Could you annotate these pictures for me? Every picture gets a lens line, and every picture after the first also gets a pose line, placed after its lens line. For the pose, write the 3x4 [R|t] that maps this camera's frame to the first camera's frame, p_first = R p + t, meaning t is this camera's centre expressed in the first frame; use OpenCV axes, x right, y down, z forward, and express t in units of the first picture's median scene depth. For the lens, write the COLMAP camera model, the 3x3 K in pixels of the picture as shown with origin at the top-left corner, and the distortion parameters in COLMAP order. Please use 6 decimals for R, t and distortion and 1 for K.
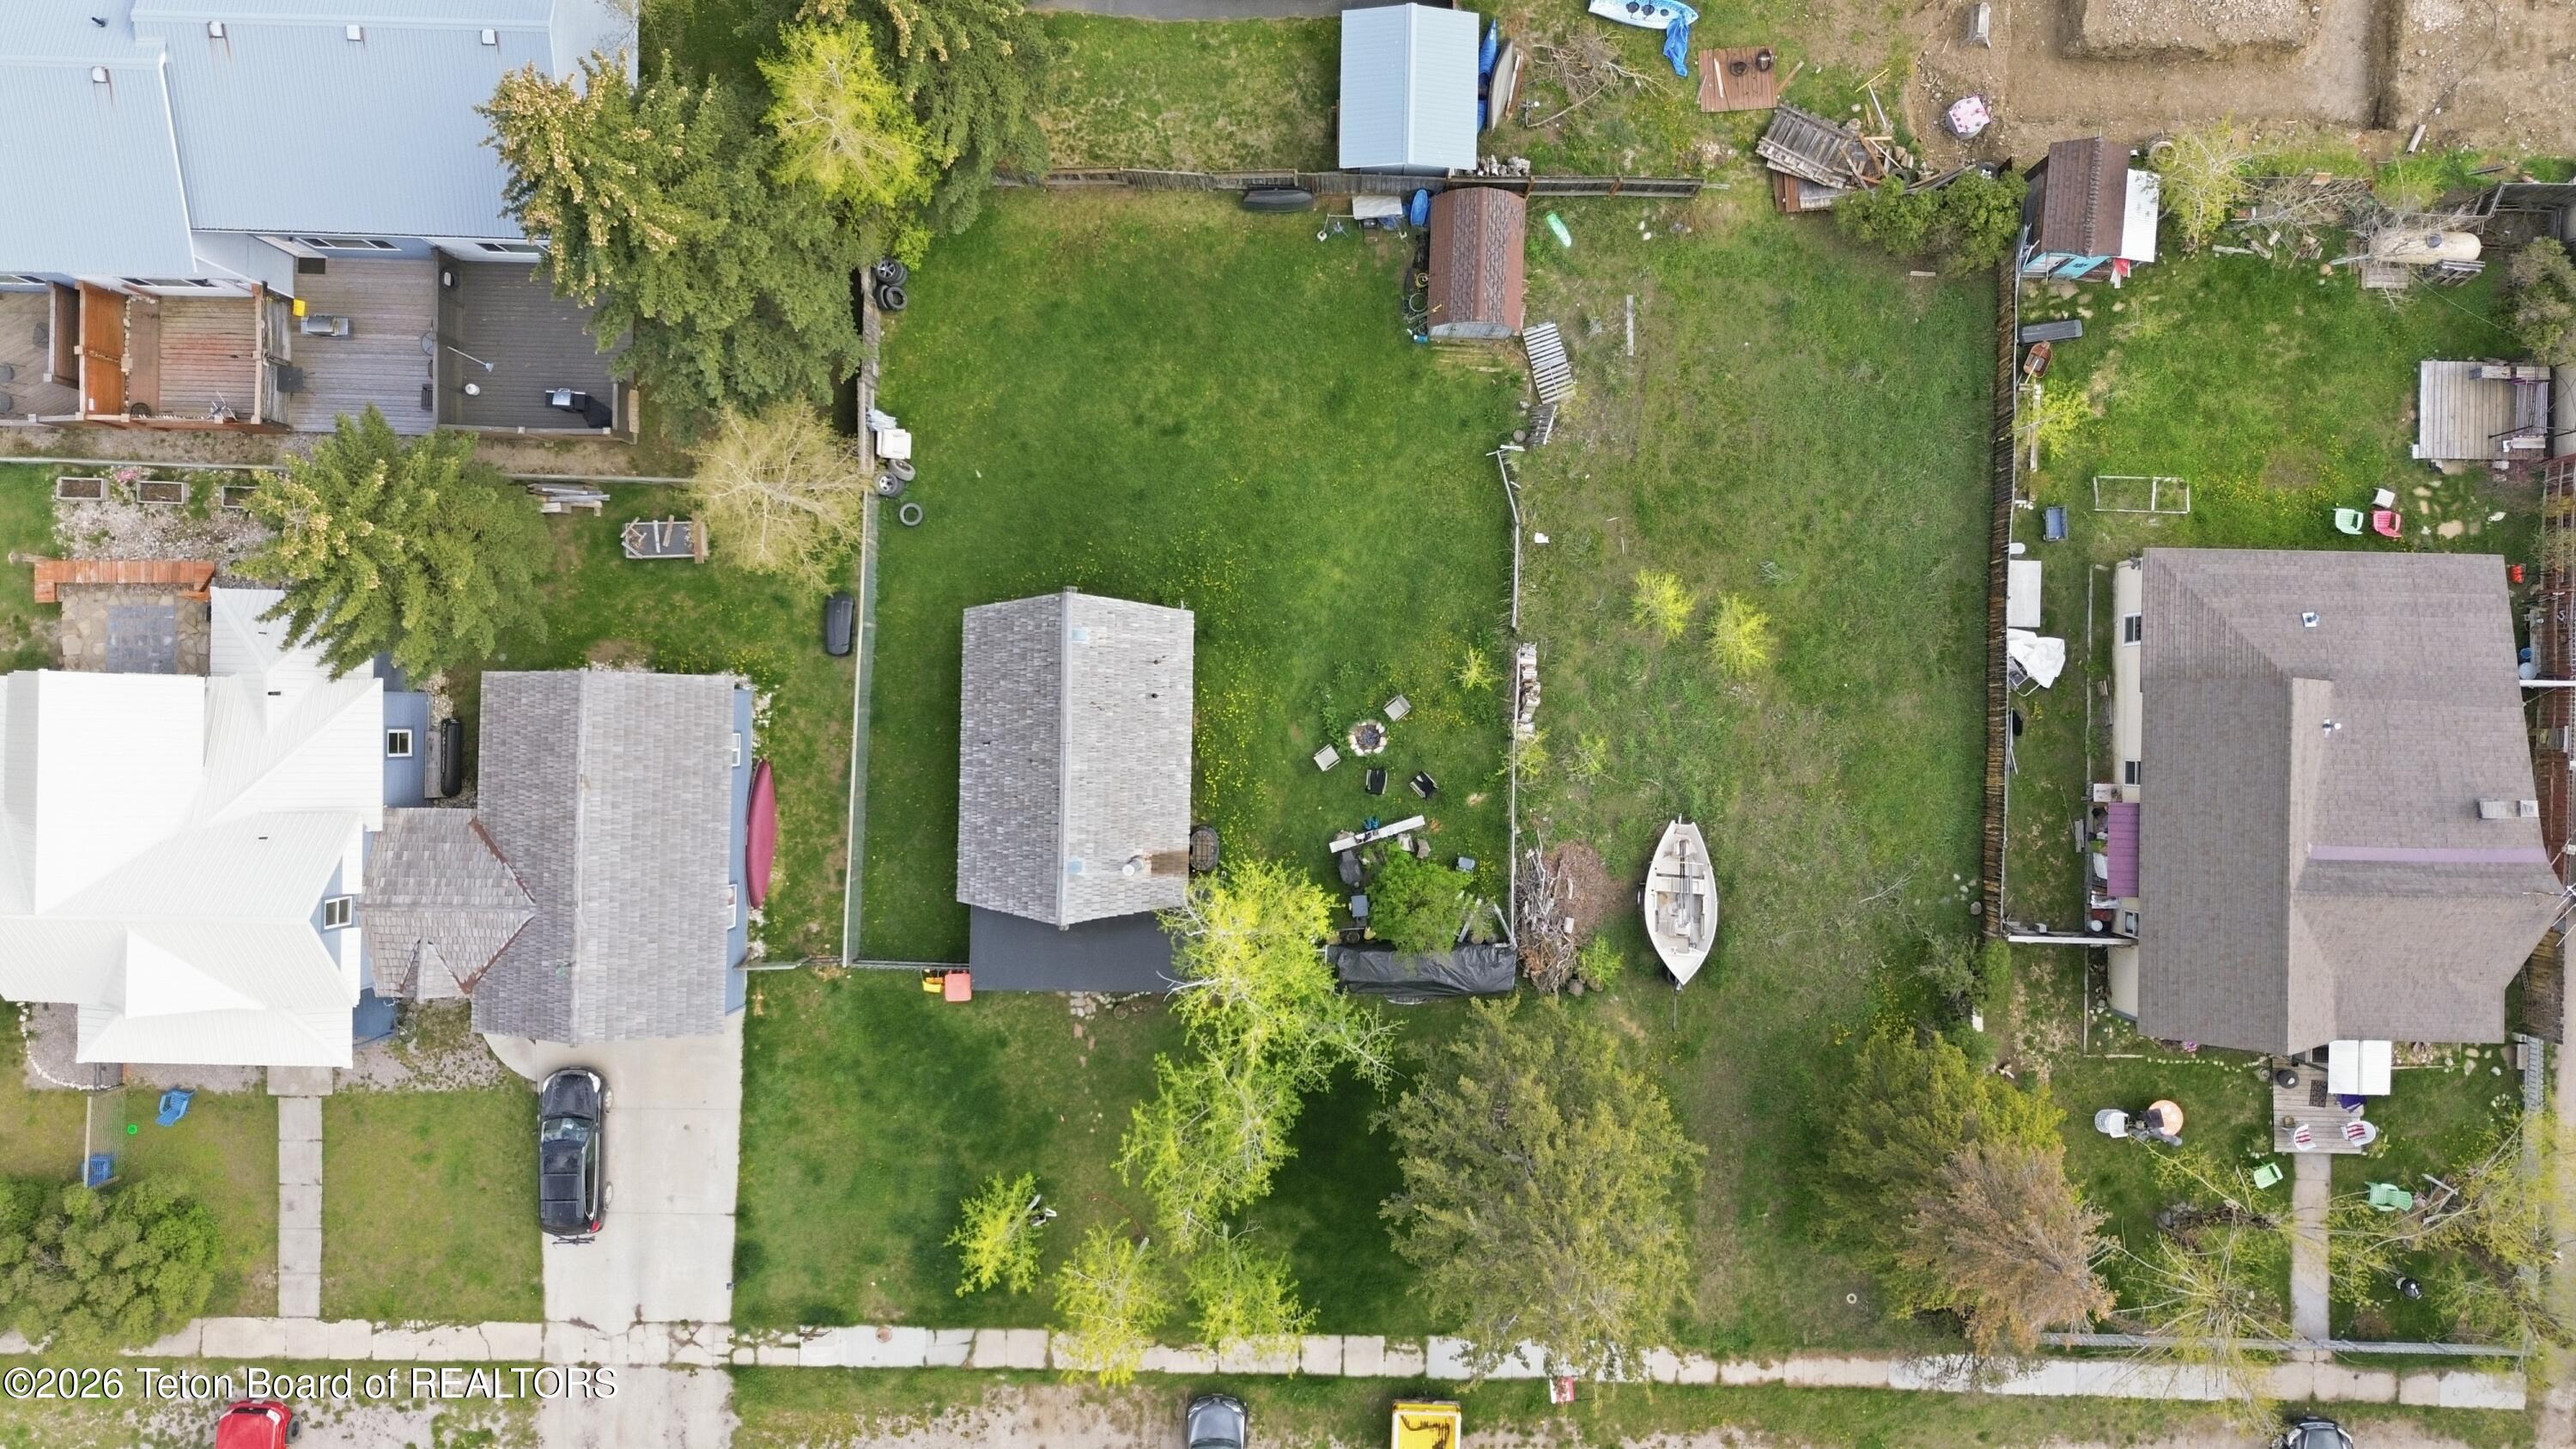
lens RADIAL K [[1819.3, 0, 1296.3], [0, 1819.3, 727.8], [0, 0, 1]] dist [0.032724, -0.002657]
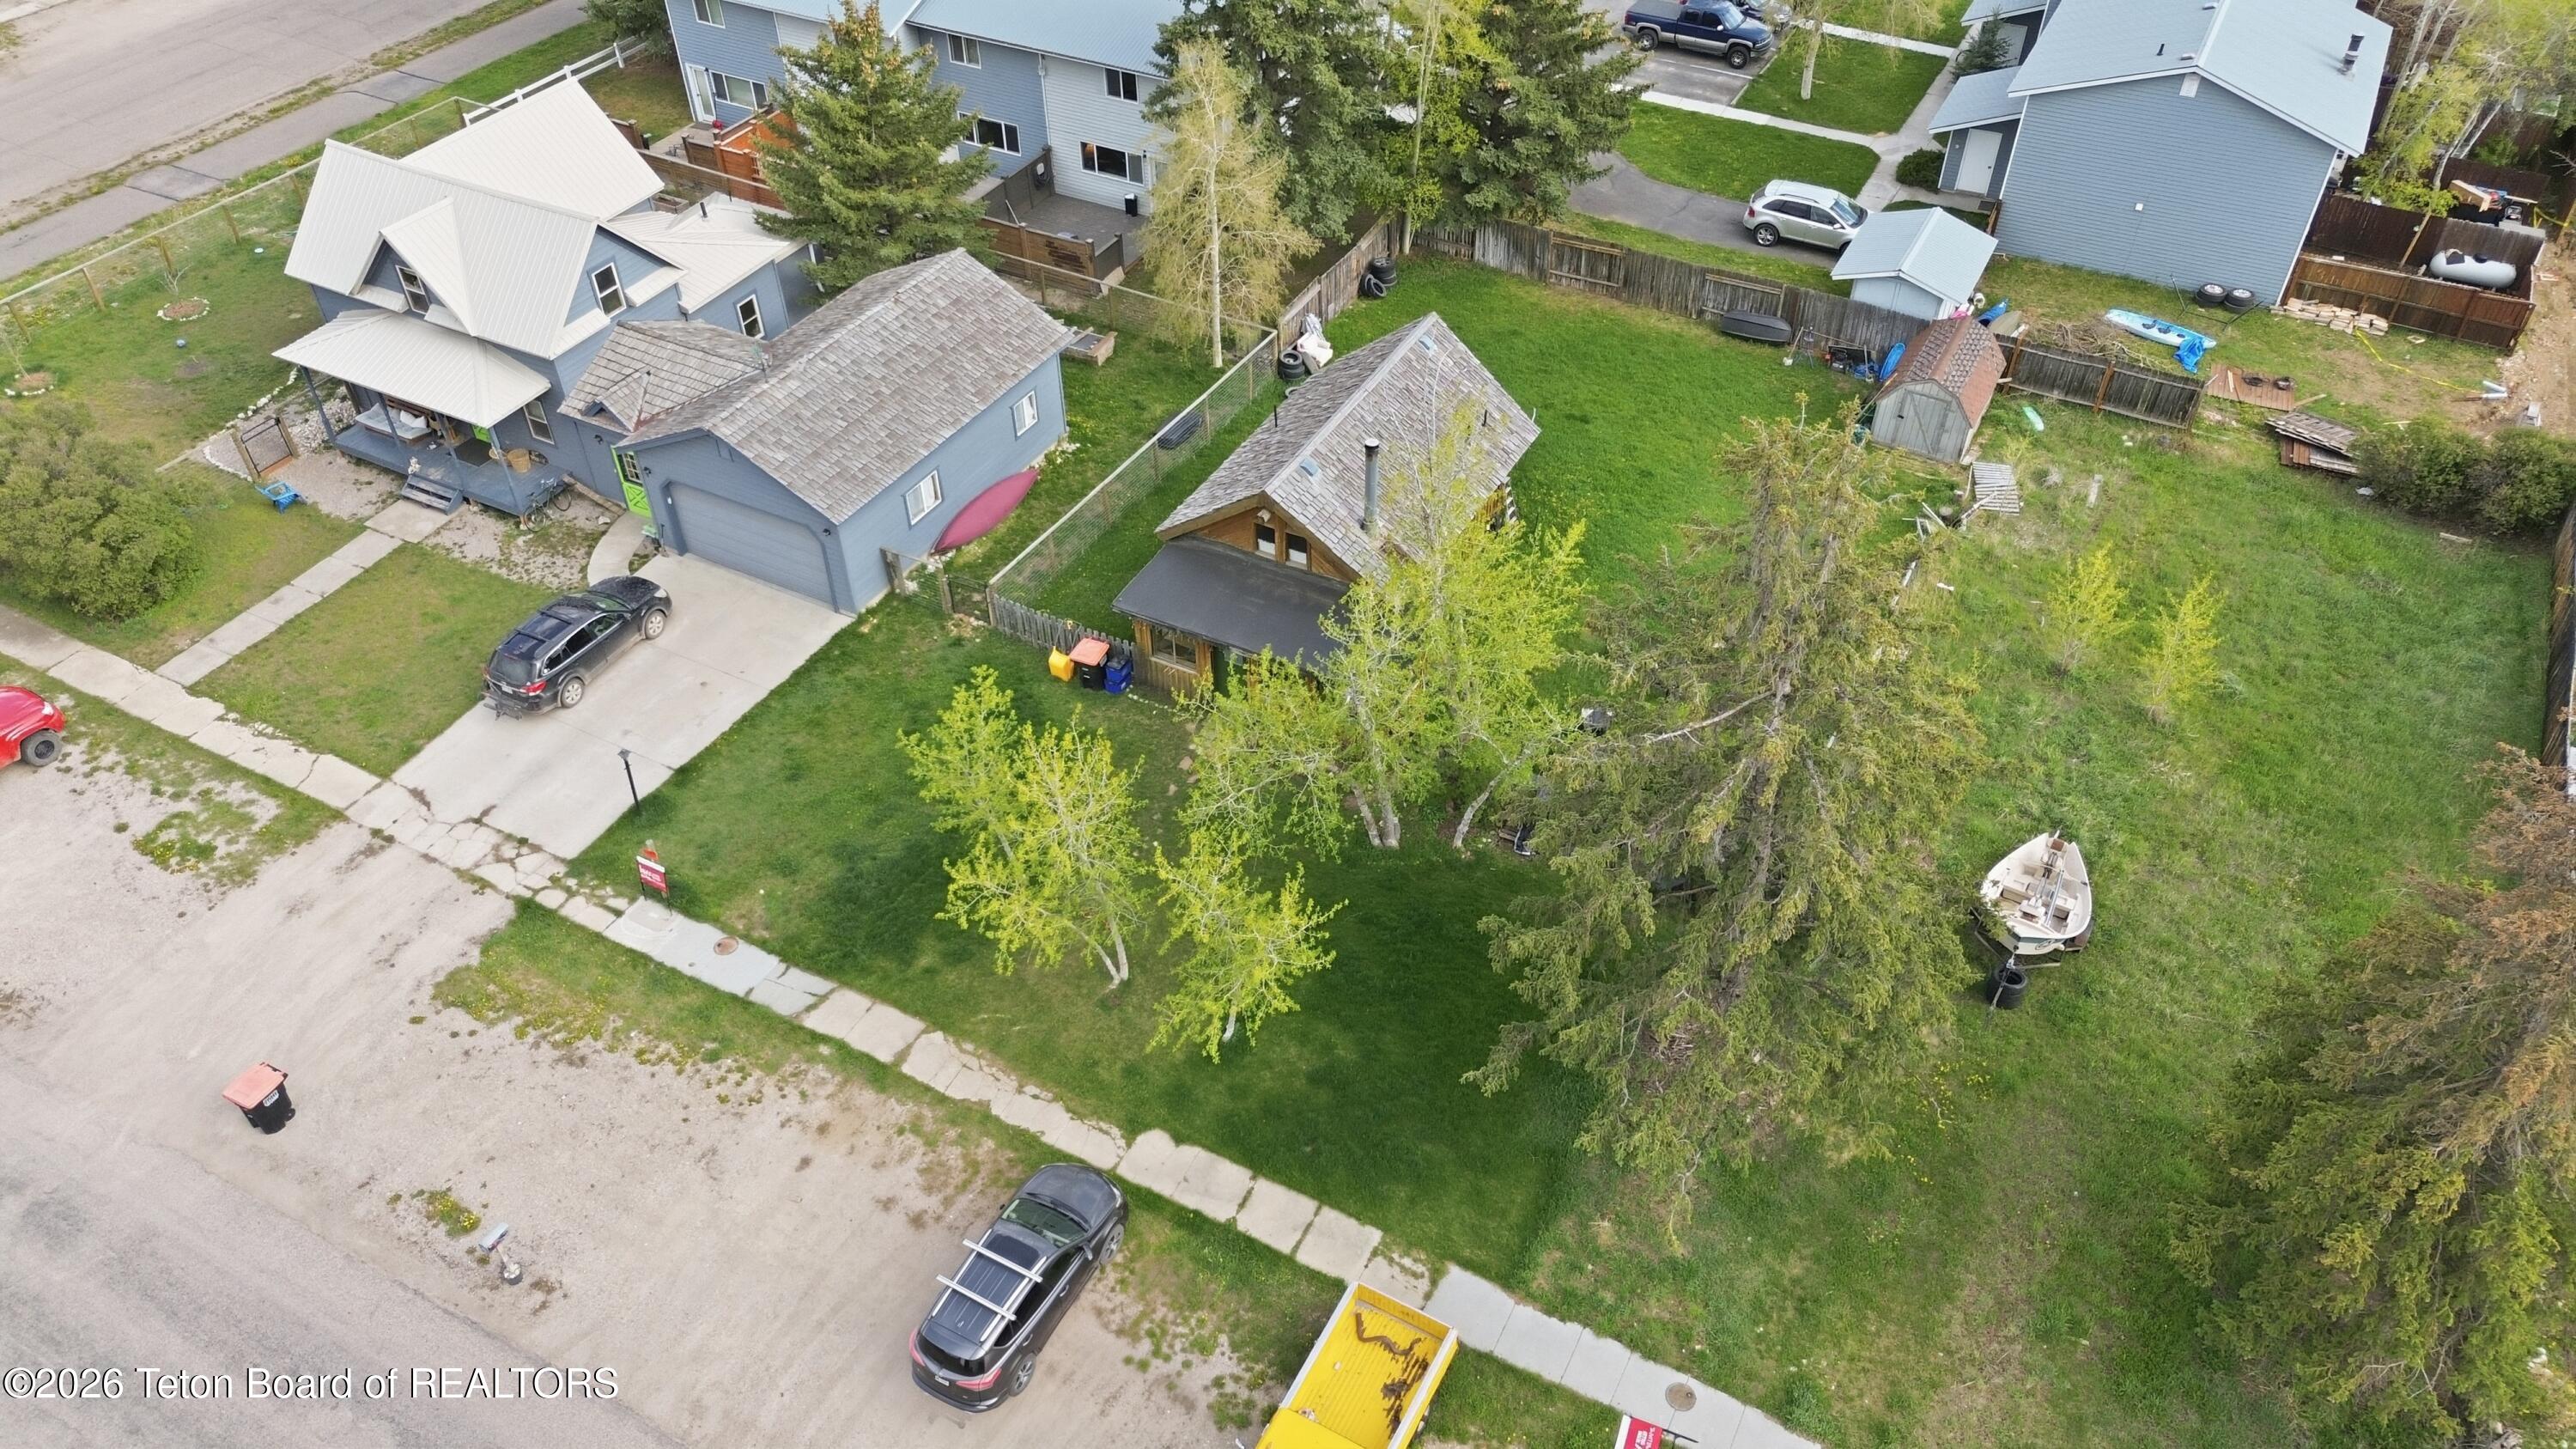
lens RADIAL K [[1819.3, 0, 1296.3], [0, 1819.3, 727.8], [0, 0, 1]] dist [0.032724, -0.002657]
pose [[0.891070, 0.303775, -0.337217, 0.173381], [-0.453866, 0.597382, -0.661165, 0.640620], [0.000602, 0.742196, 0.670183, 0.477625]]
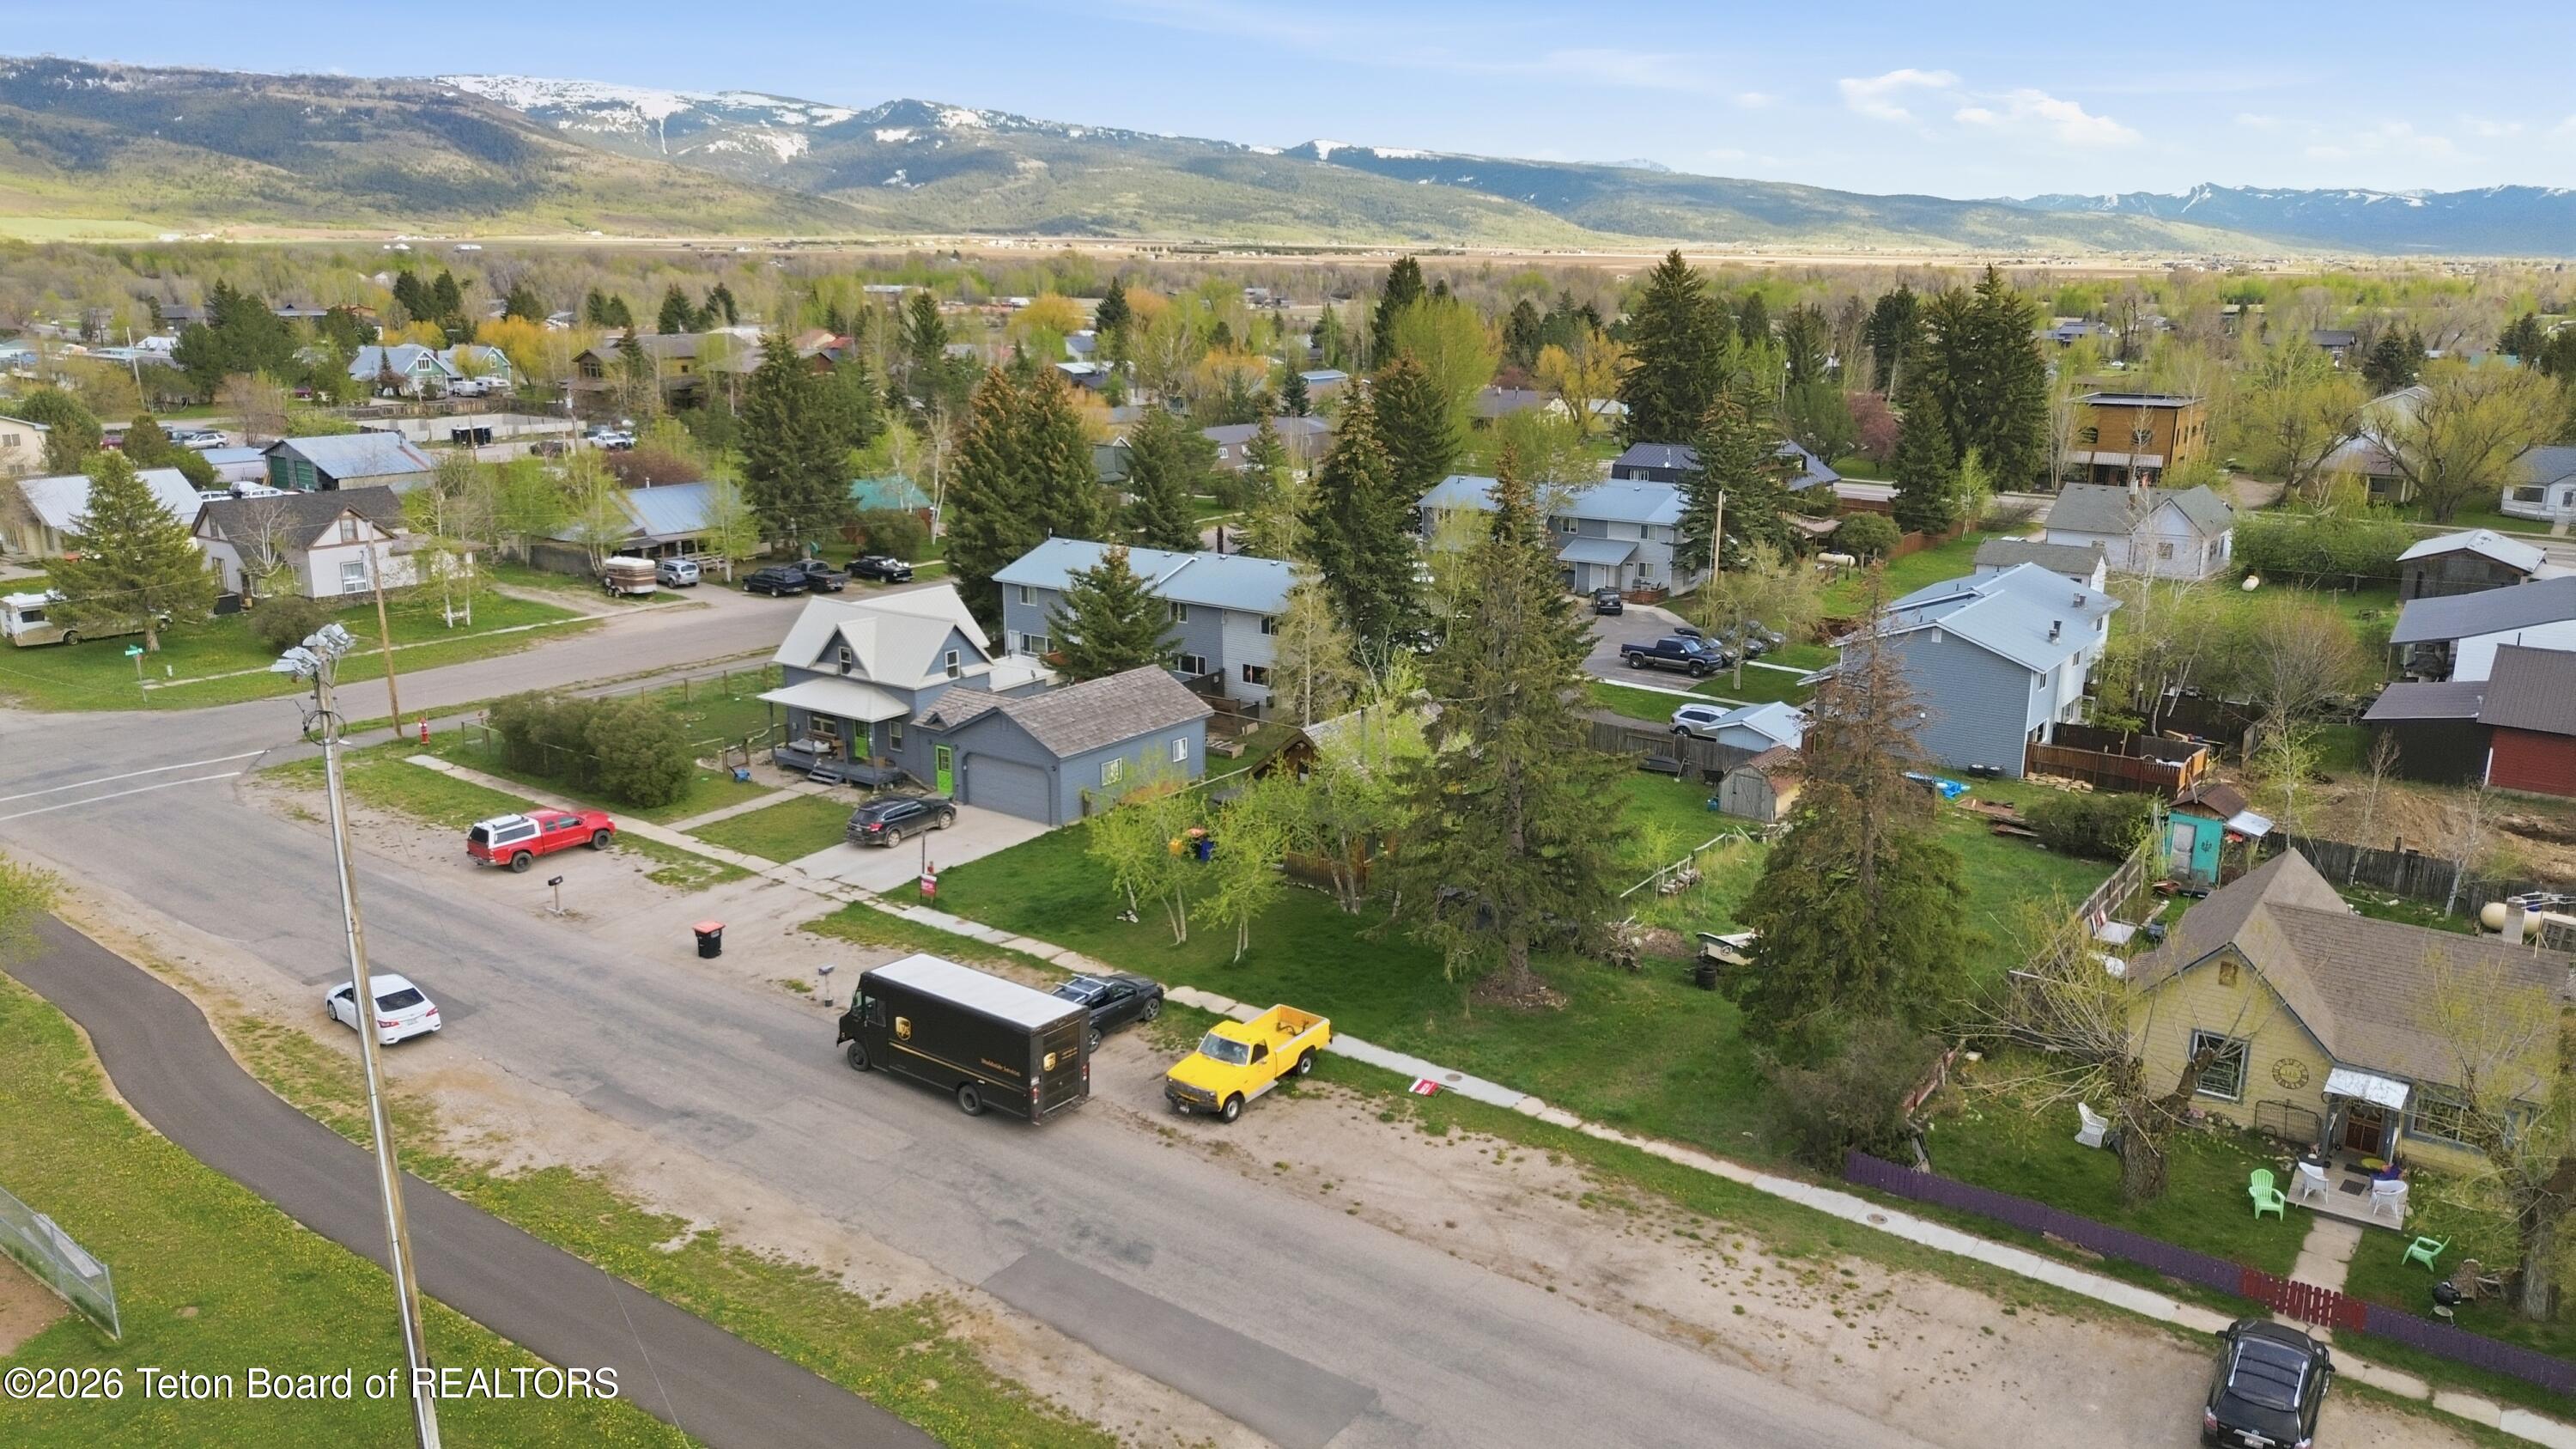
lens RADIAL K [[1817.5, 0, 1291.9], [0, 1817.5, 693.0], [0, 0, 1]] dist [0.074609, -0.074229]
pose [[0.818848, 0.143984, -0.555659, 0.593355], [-0.573936, 0.189766, -0.796609, 1.130545], [-0.009254, 0.971214, 0.238027, 0.568091]]
